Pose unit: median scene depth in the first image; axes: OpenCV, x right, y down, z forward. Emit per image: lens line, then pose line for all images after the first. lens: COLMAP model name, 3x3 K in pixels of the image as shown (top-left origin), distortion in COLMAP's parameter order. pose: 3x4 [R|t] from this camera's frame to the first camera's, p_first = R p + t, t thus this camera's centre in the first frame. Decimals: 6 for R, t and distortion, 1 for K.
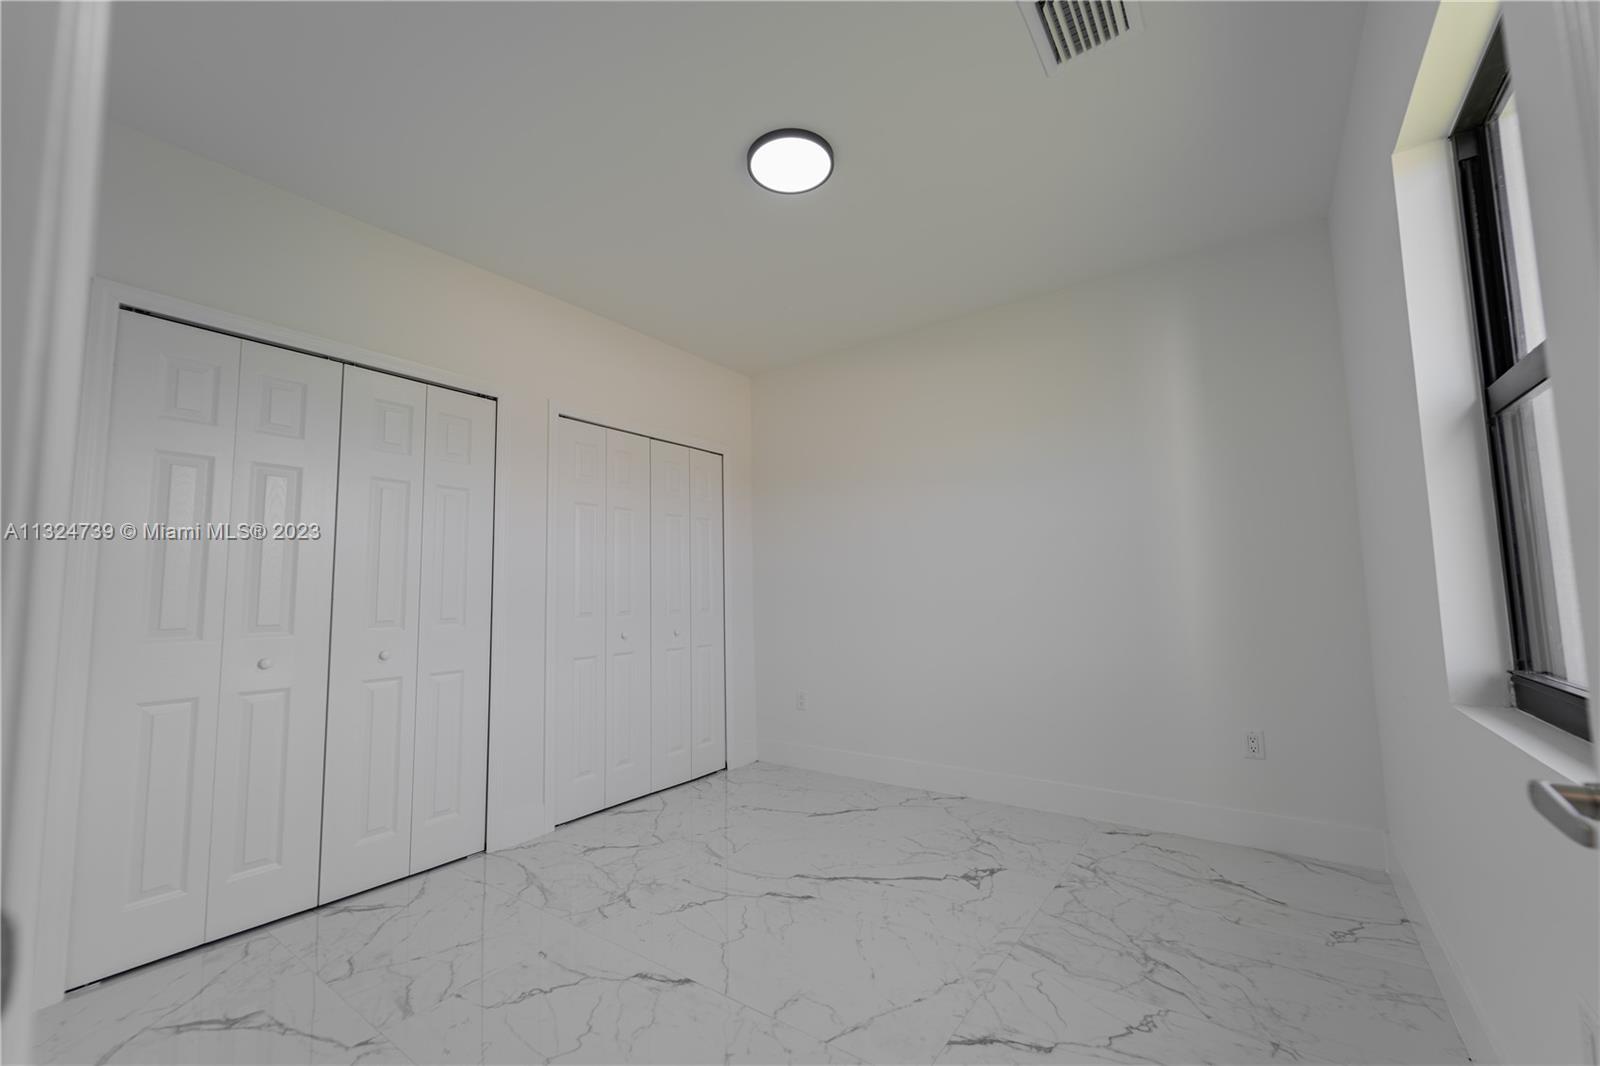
lens RADIAL K [[641.6, 0, 800.0], [0, 641.6, 533.0], [0, 0, 1]] dist [0.000657, -0.000068]
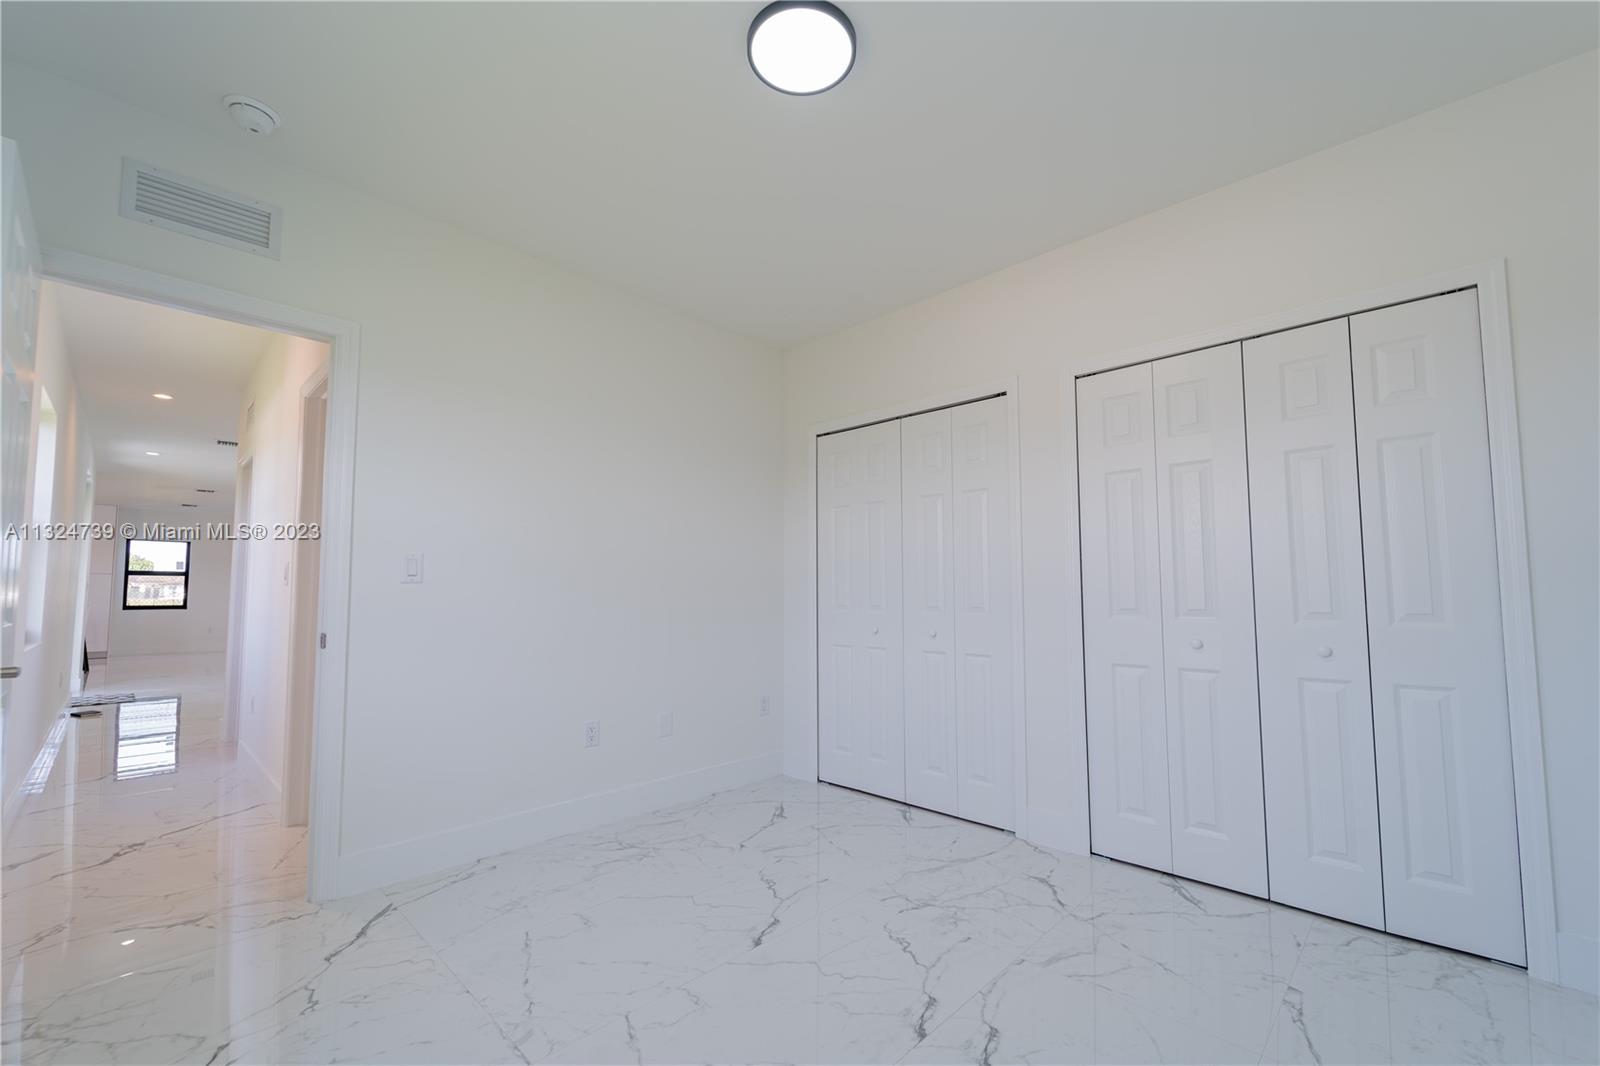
lens RADIAL K [[649.8, 0, 797.7], [0, 649.8, 552.1], [0, 0, 1]] dist [0.000063, -0.000008]
pose [[-0.145563, -0.042438, -0.988438, 0.661617], [0.100684, 0.993257, -0.057473, 0.075020], [0.984212, -0.107886, -0.140308, 0.915582]]
